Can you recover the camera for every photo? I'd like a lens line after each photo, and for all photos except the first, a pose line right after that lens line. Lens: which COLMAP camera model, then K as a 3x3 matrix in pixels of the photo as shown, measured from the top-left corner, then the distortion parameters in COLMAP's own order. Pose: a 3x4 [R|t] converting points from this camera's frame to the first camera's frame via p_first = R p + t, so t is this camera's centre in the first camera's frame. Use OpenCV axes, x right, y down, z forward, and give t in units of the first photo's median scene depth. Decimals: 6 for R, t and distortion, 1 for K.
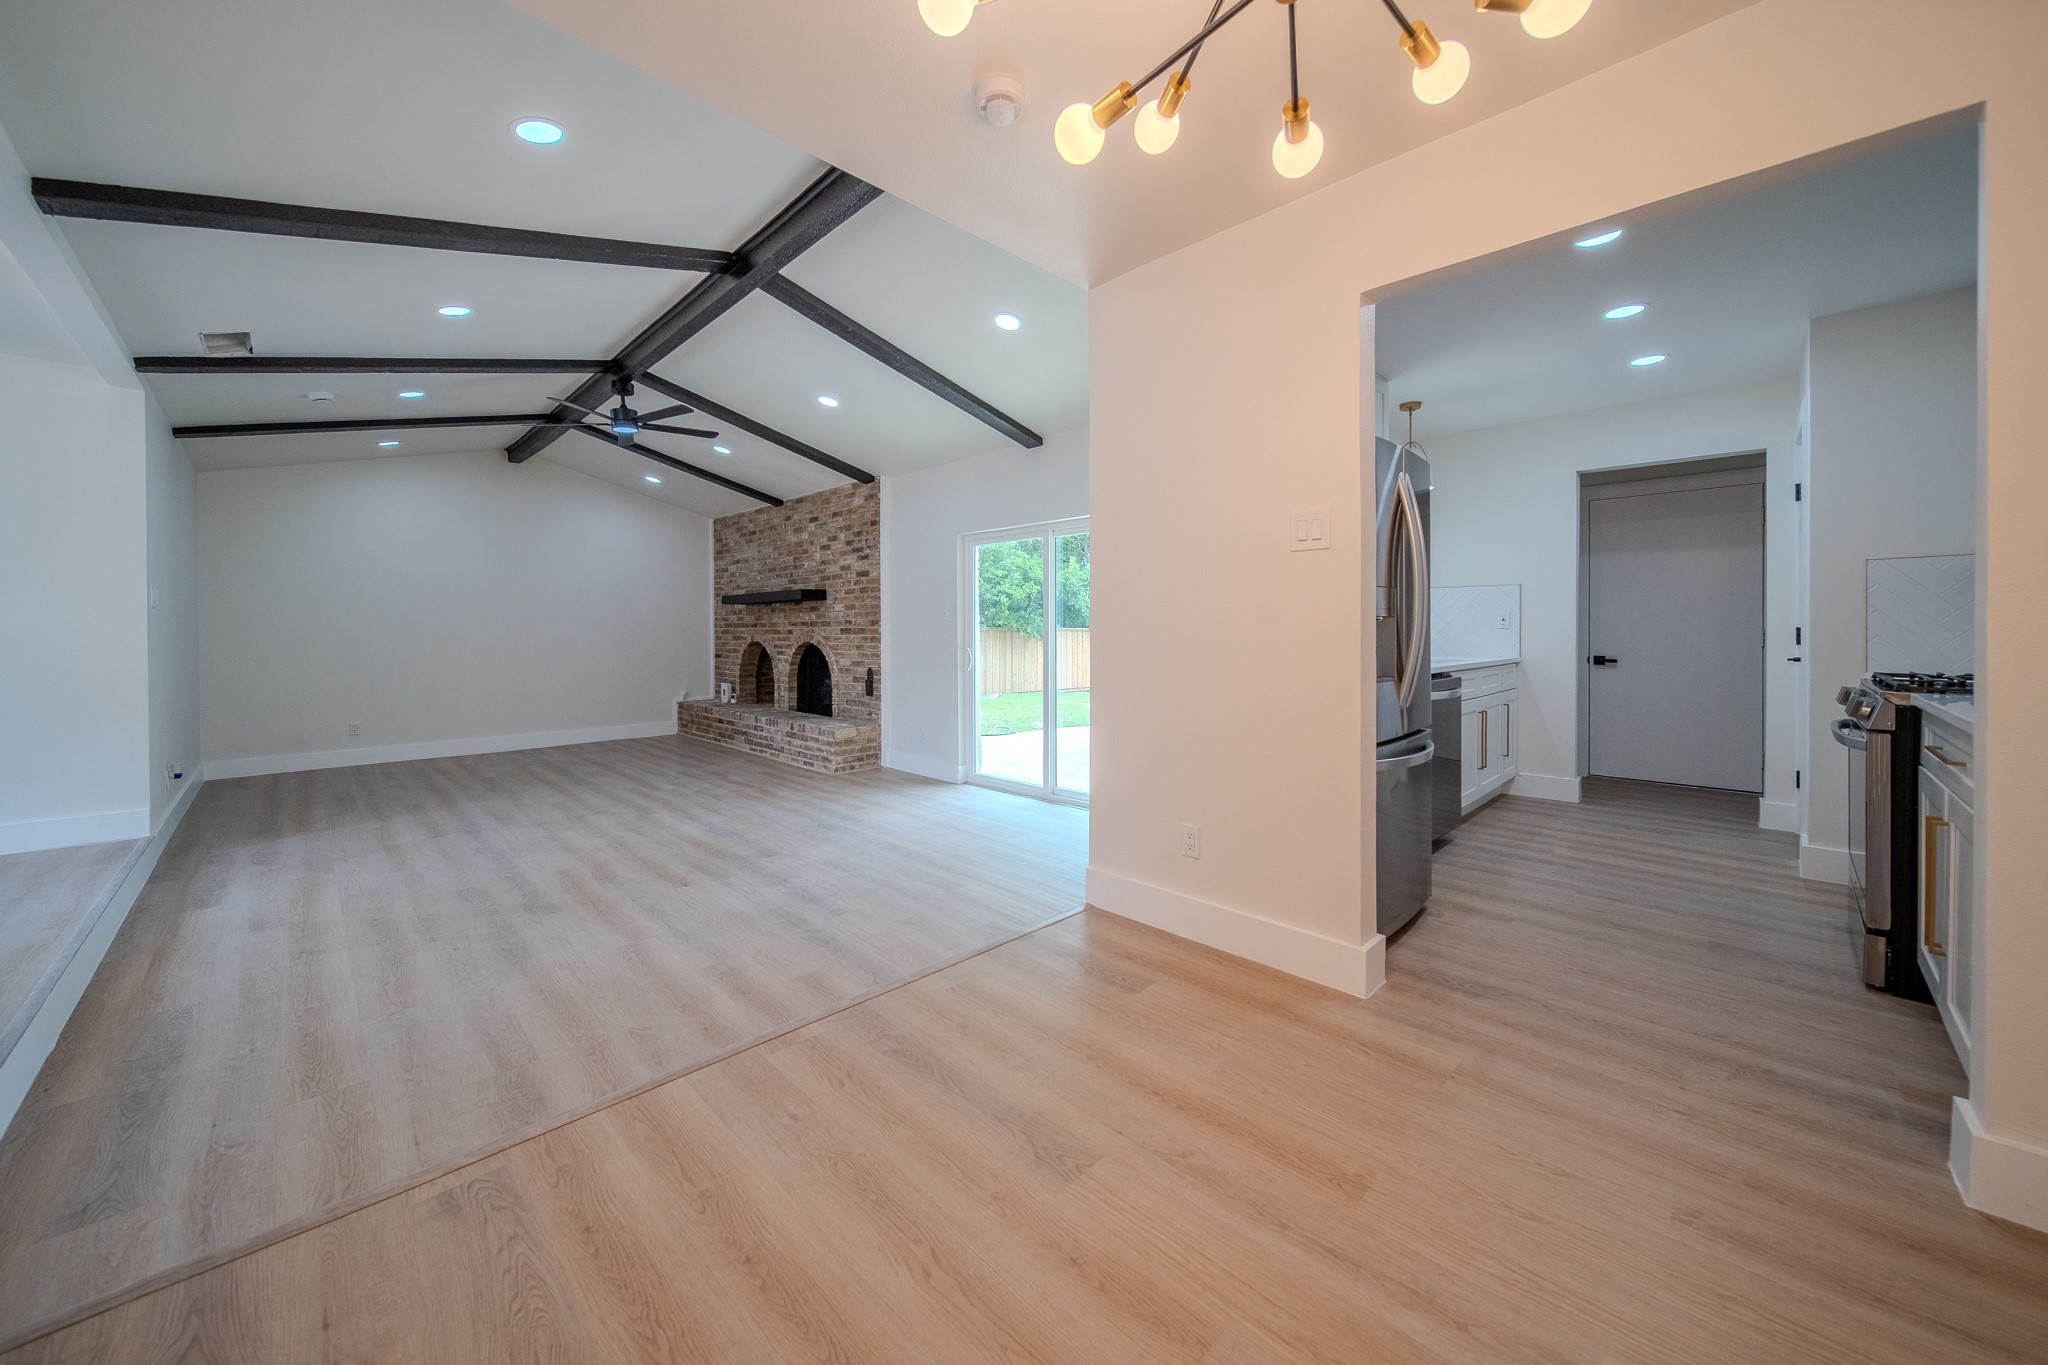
lens RADIAL K [[748.2, 0, 1037.5], [0, 748.2, 637.6], [0, 0, 1]] dist [0.001124, -0.002151]
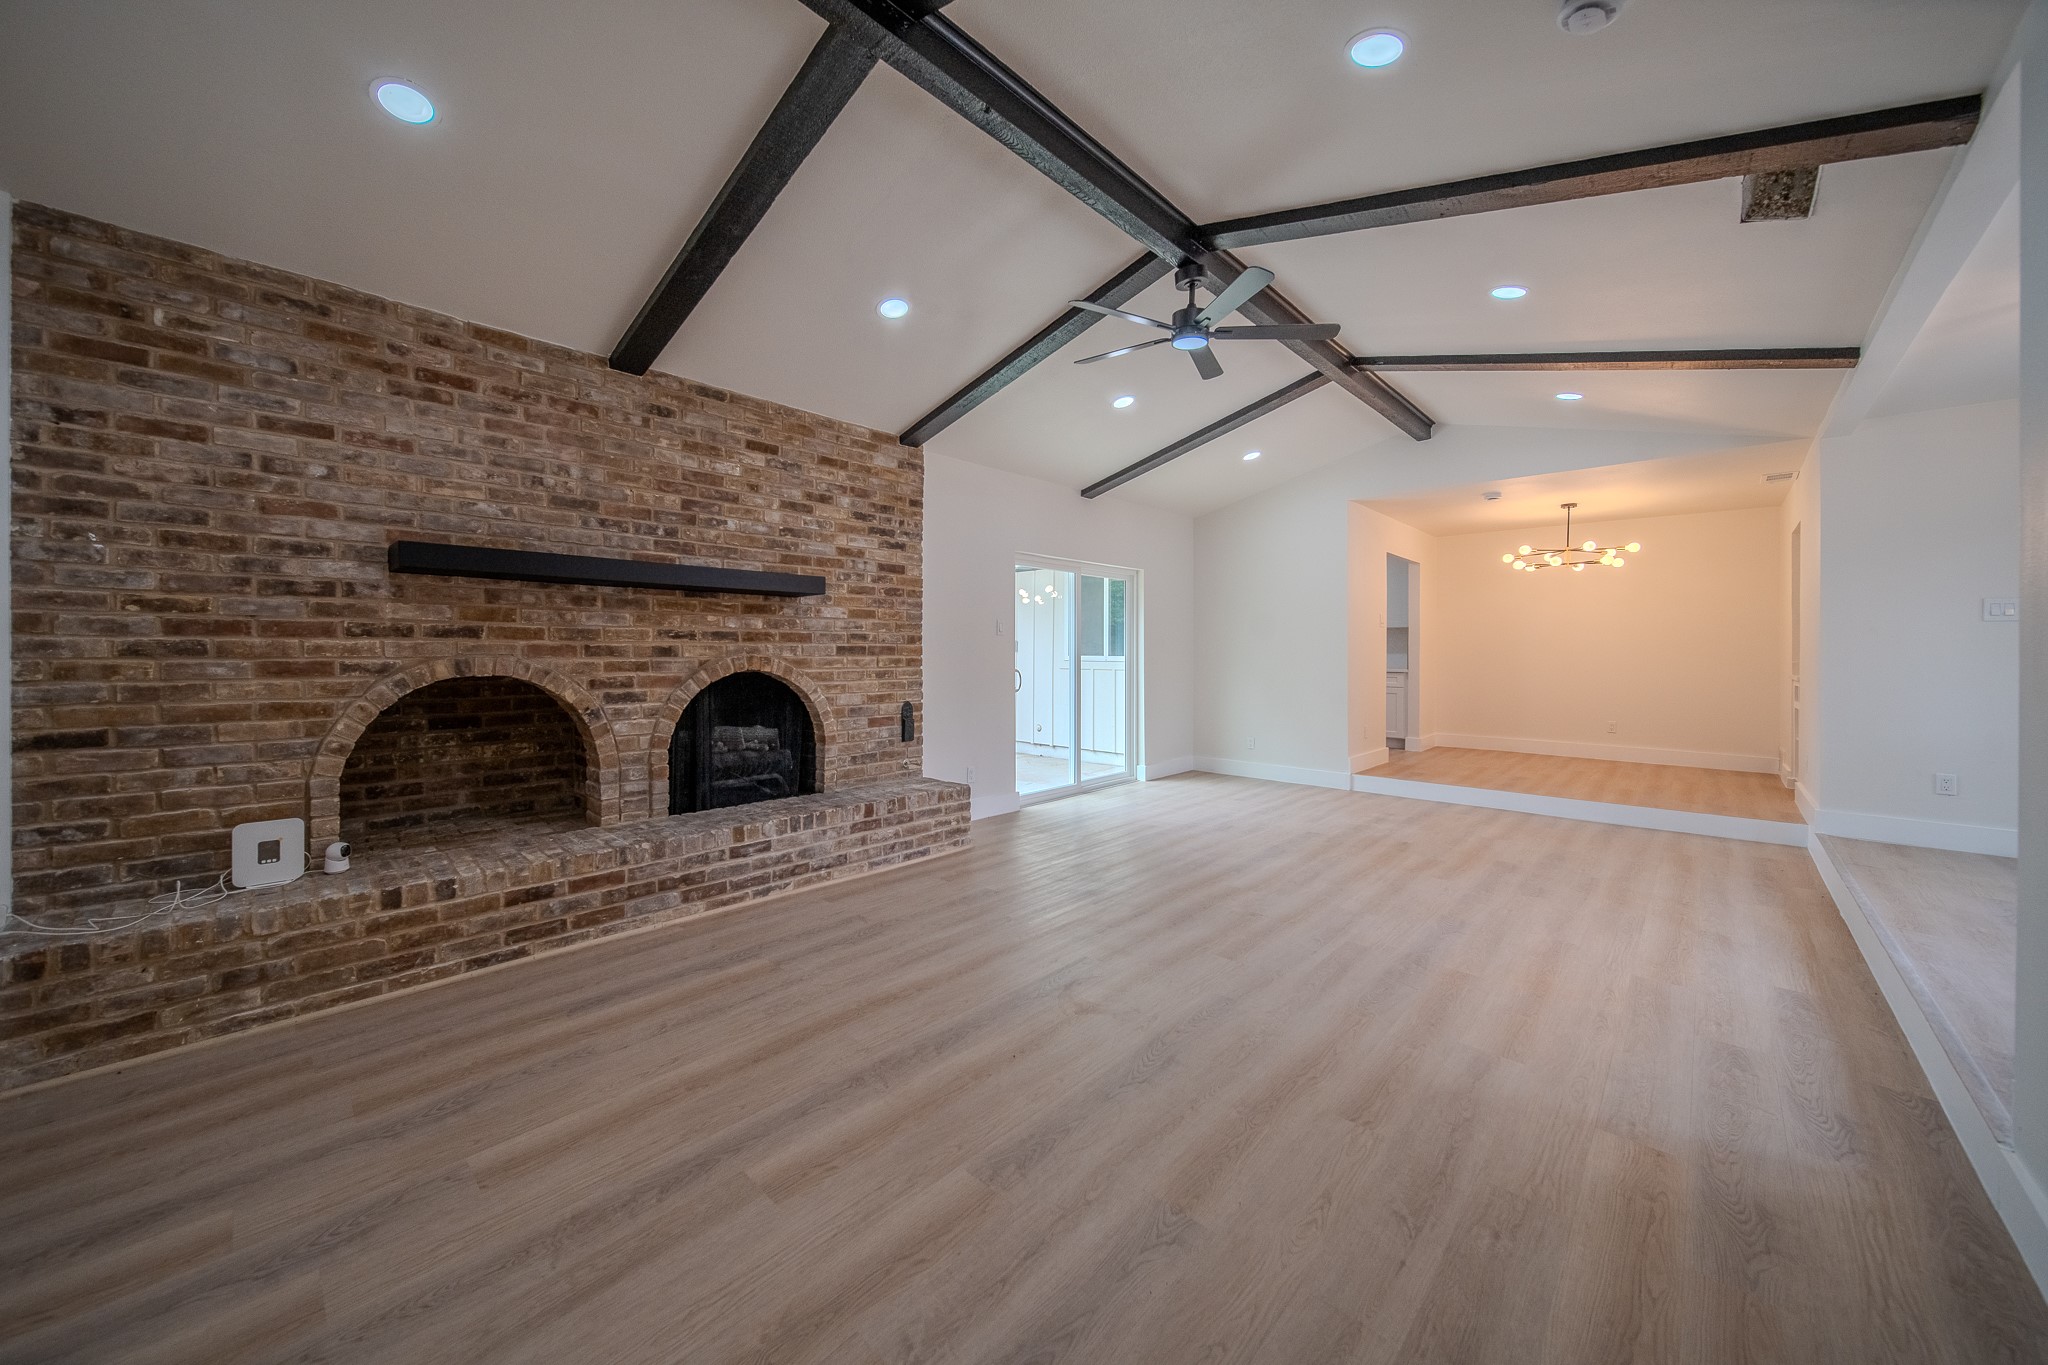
lens RADIAL K [[748.2, 0, 1011.0], [0, 748.2, 653.4], [0, 0, 1]] dist [0.001124, -0.002151]
pose [[-0.031784, 0.004872, 0.999483, -0.931207], [0.011463, 0.999924, -0.004510, -0.001860], [-0.999429, 0.011314, -0.031838, 0.910648]]
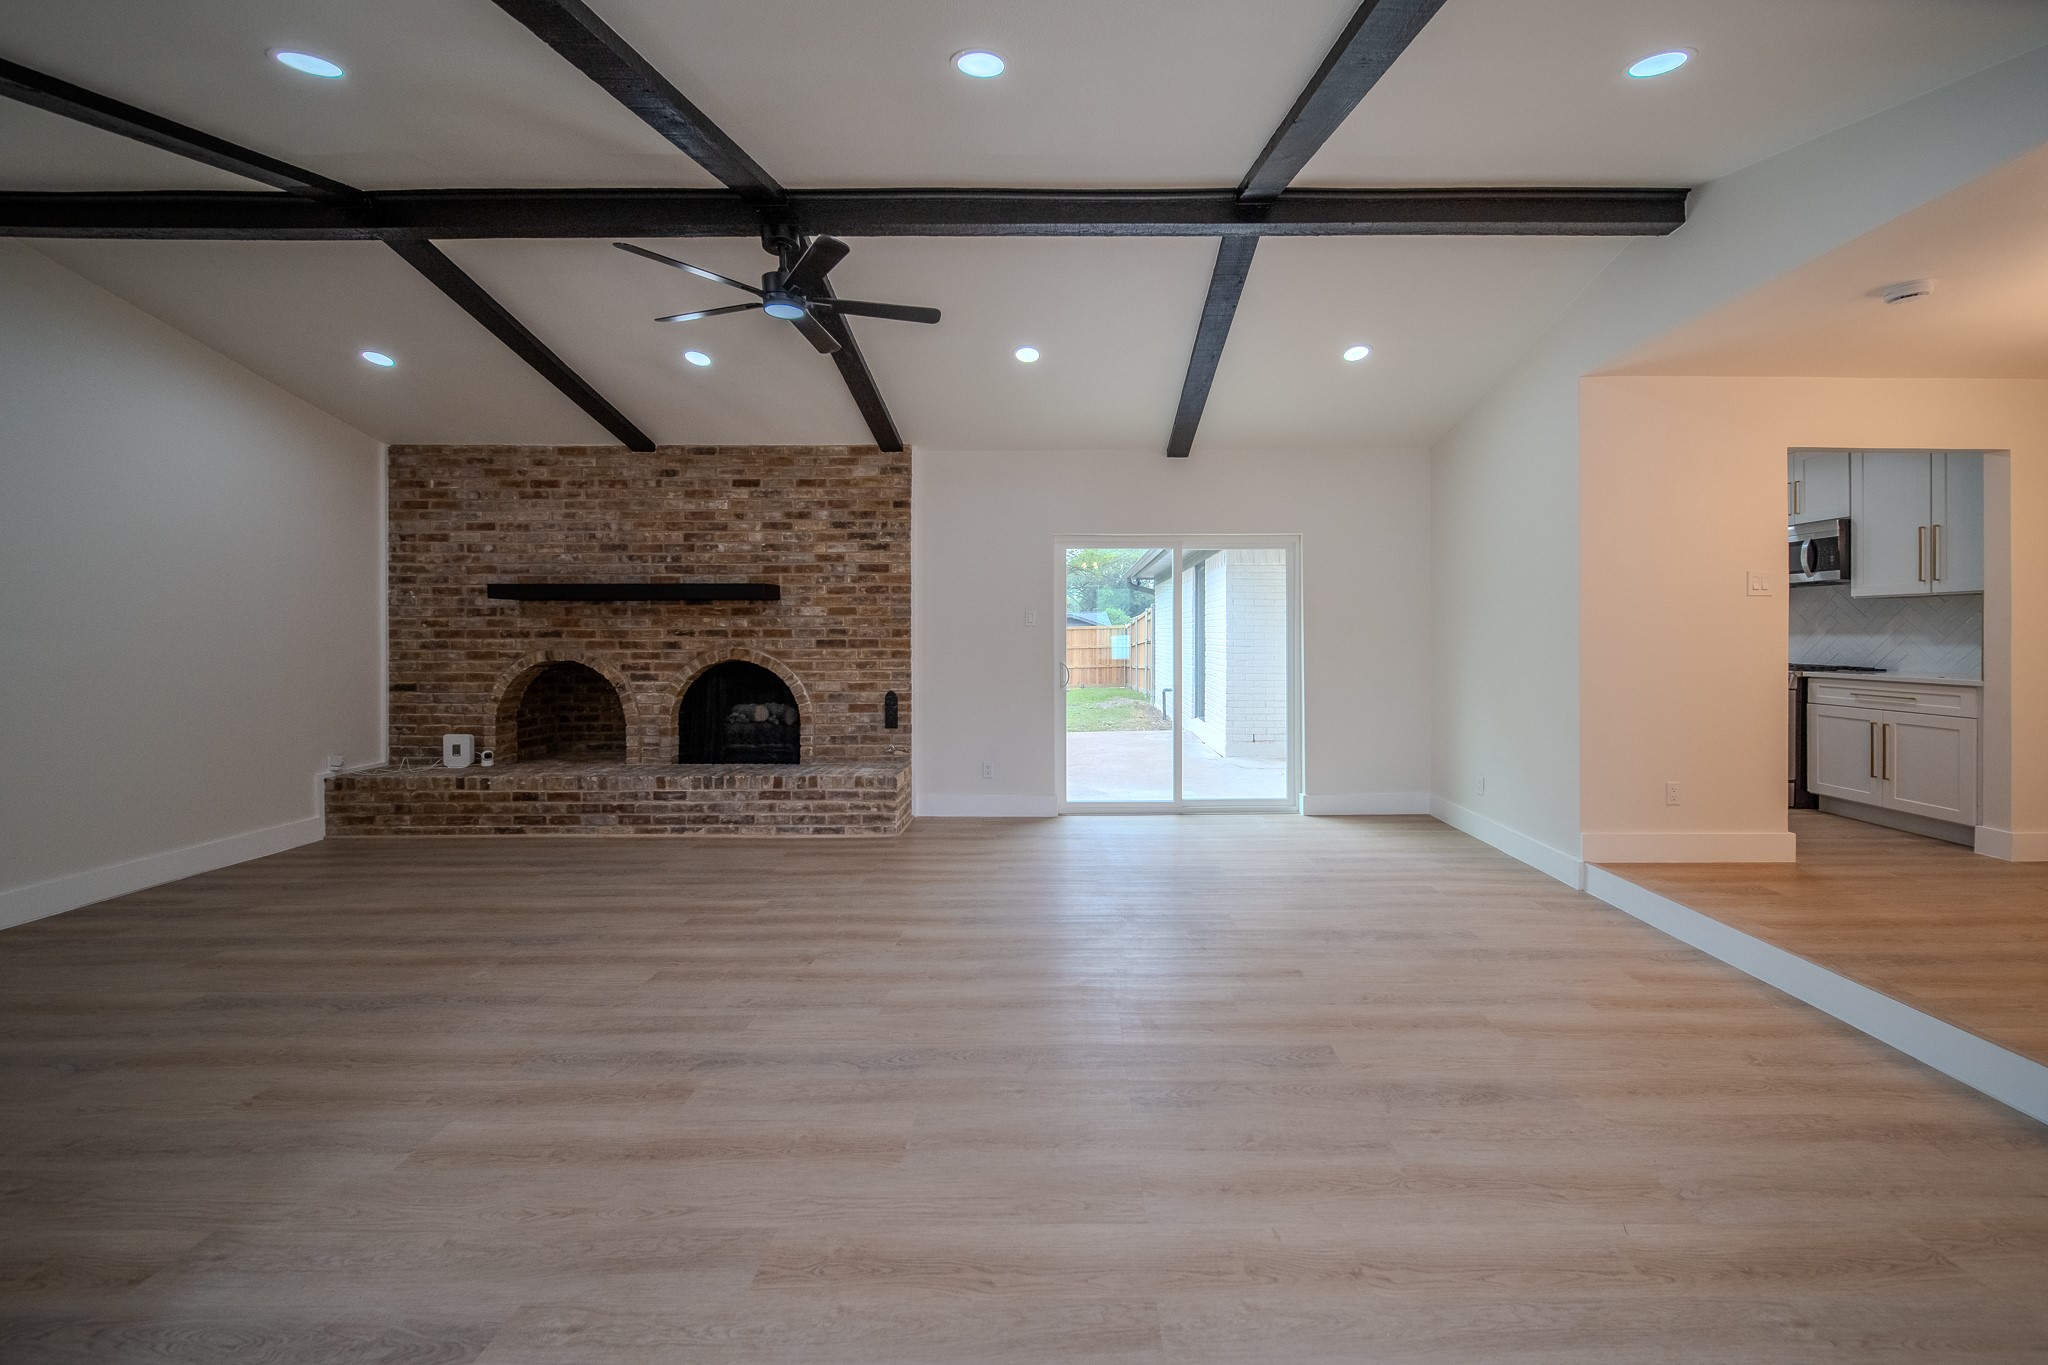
lens RADIAL K [[748.2, 0, 1062.3], [0, 748.2, 636.5], [0, 0, 1]] dist [0.001124, -0.002151]
pose [[0.705722, 0.003378, 0.708481, -0.635626], [0.007282, 0.999901, -0.012021, -0.005441], [-0.708452, 0.013643, 0.705627, 0.328867]]
